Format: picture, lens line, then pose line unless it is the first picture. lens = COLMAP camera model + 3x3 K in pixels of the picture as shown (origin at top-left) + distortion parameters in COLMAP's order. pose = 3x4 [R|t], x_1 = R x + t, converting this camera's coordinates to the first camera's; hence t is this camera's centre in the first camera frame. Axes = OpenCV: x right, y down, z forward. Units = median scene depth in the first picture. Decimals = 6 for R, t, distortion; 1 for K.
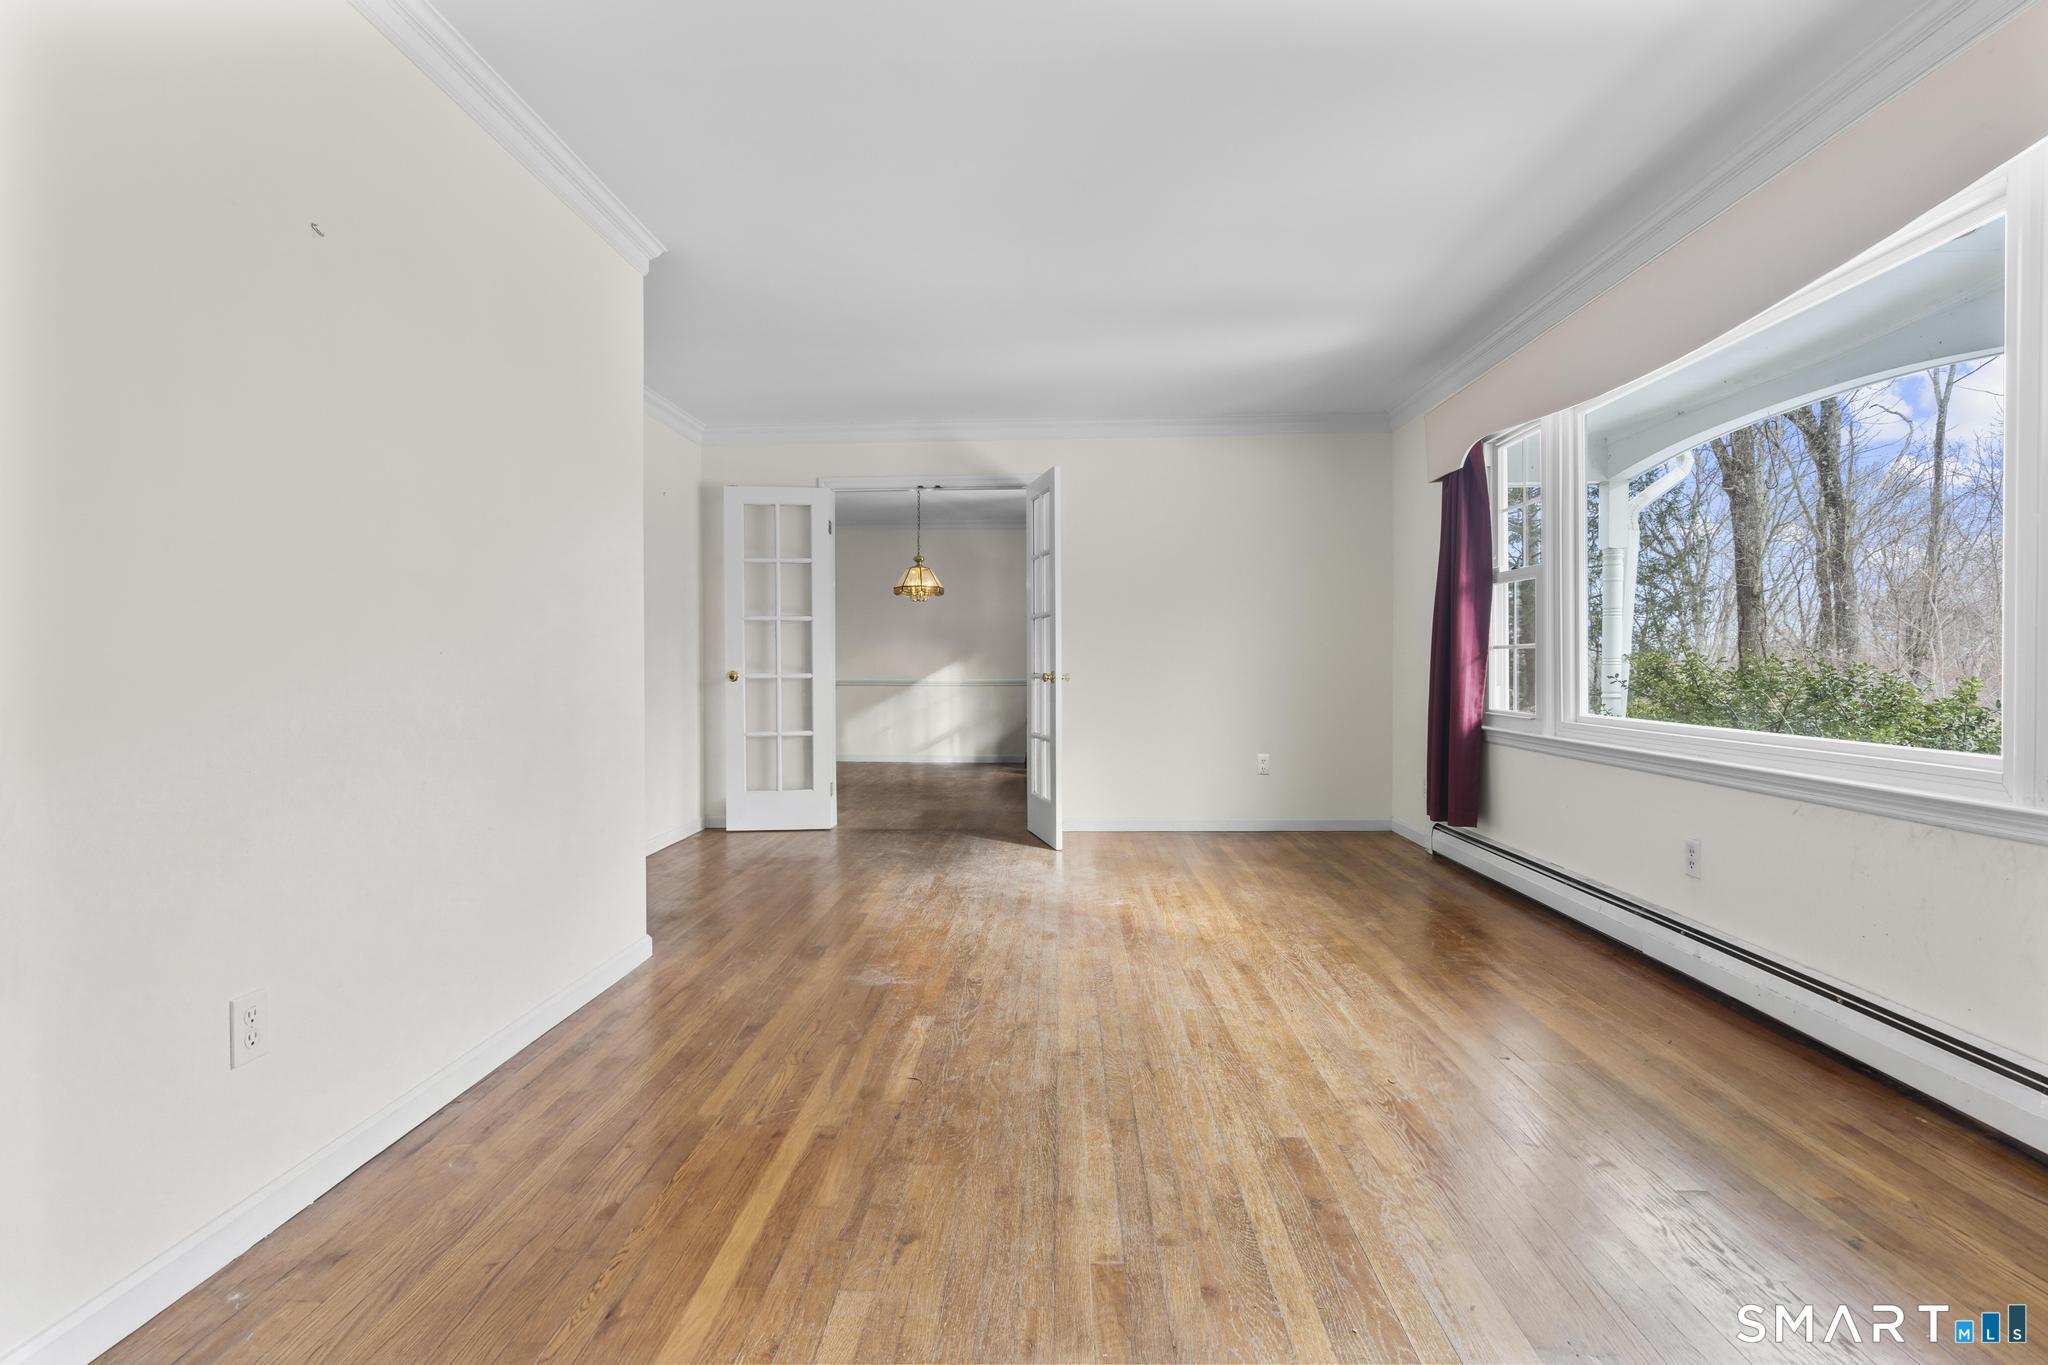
lens RADIAL K [[935.8, 0, 1021.6], [0, 935.8, 675.0], [0, 0, 1]] dist [0.002477, 0.000066]
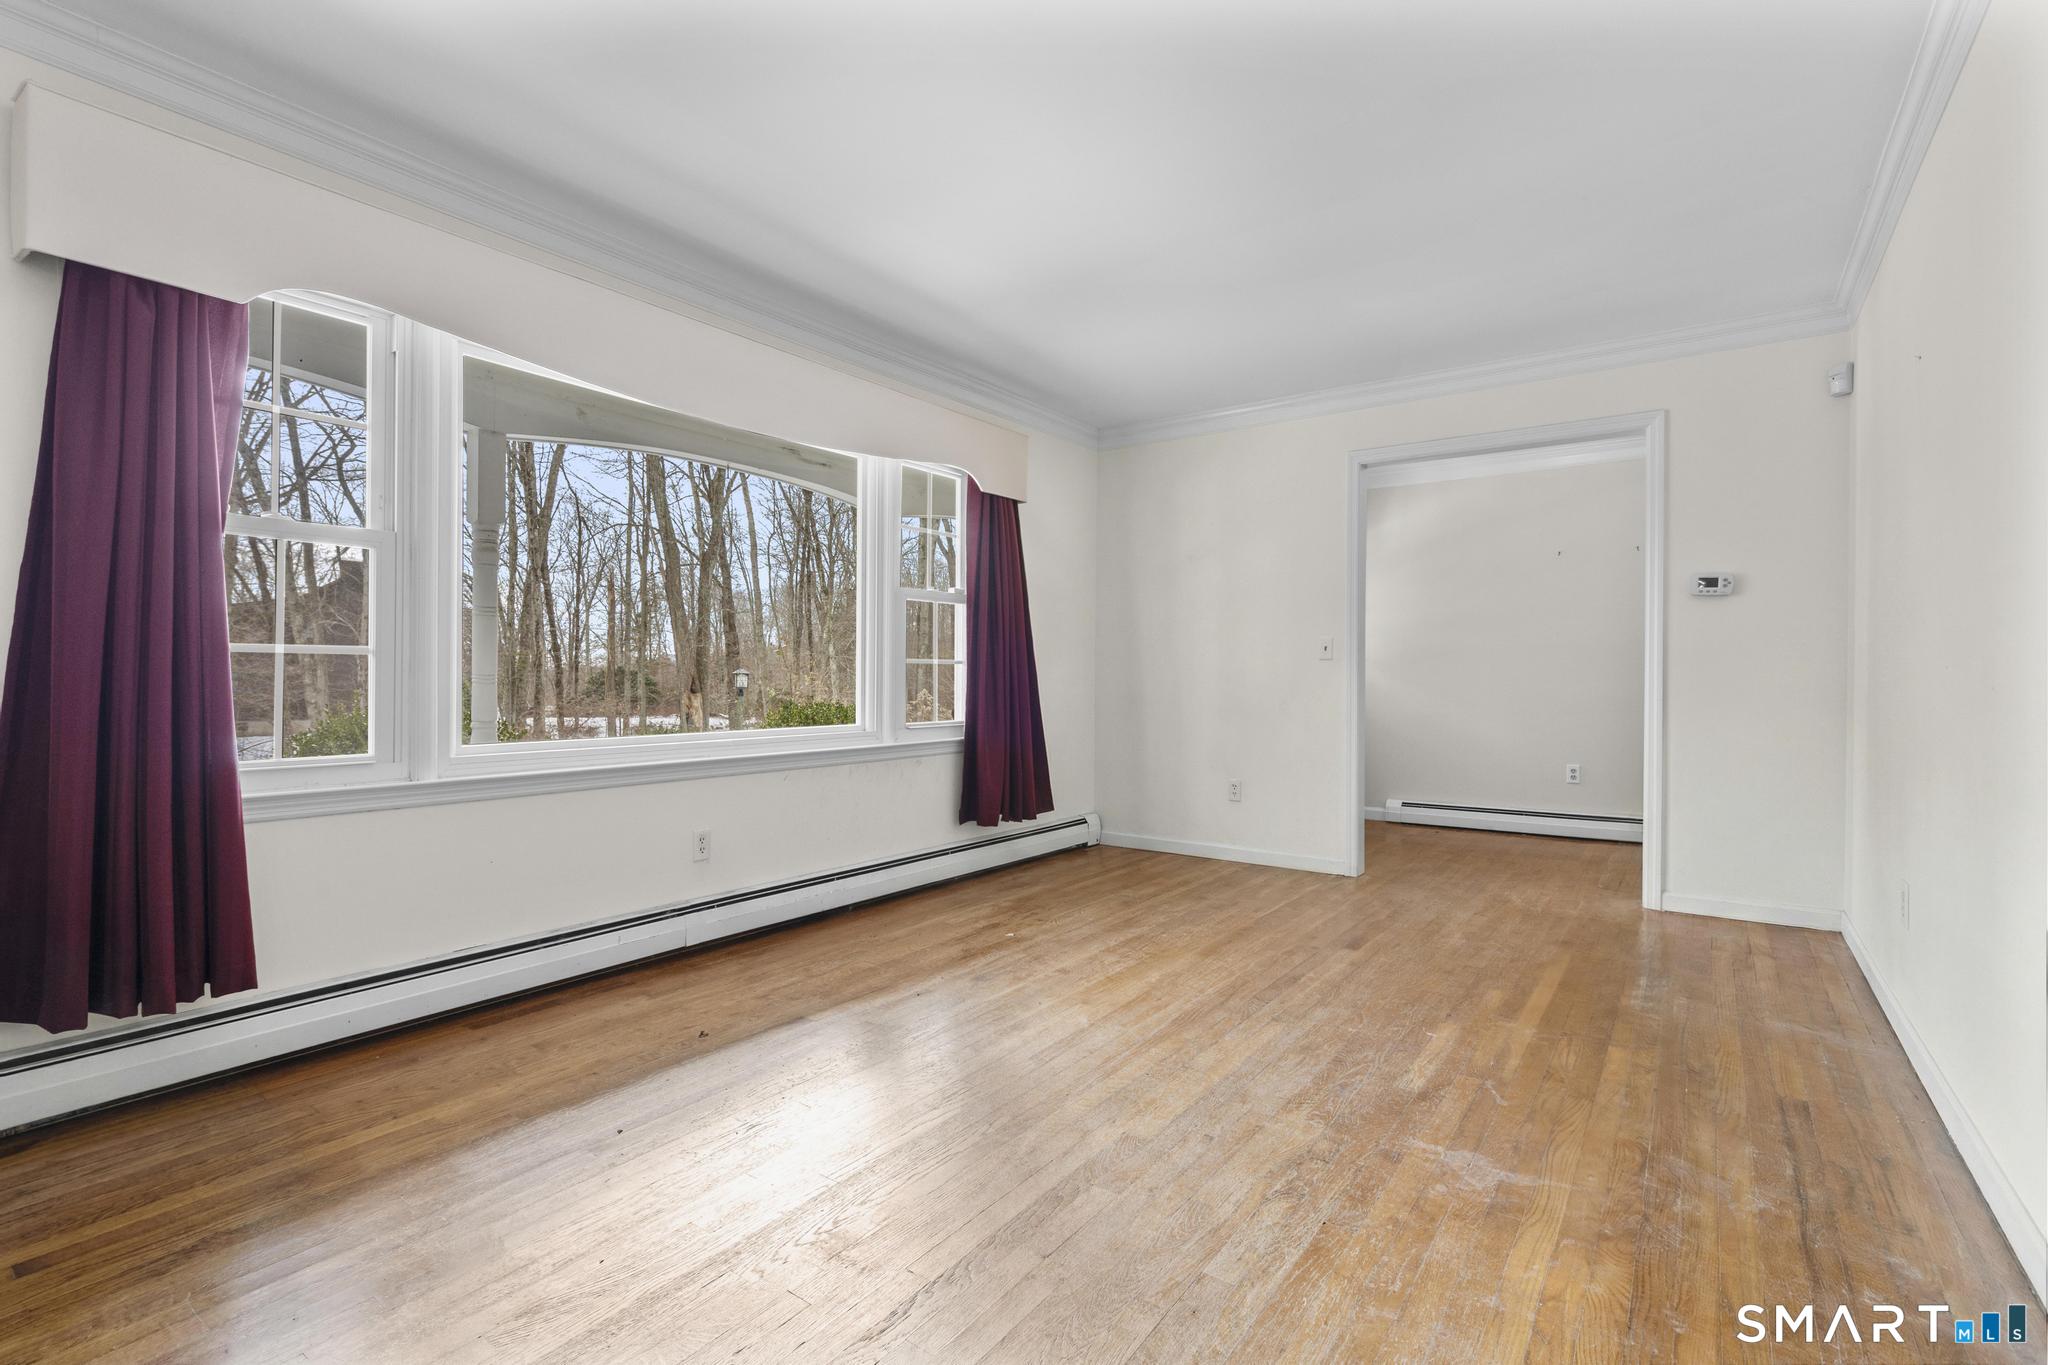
lens RADIAL K [[935.8, 0, 1017.7], [0, 935.8, 675.4], [0, 0, 1]] dist [0.002477, 0.000066]
pose [[-0.830003, 0.001513, 0.557757, -0.300573], [0.005840, 0.999965, 0.005978, -0.022791], [-0.557728, 0.008219, -0.829983, 1.996071]]
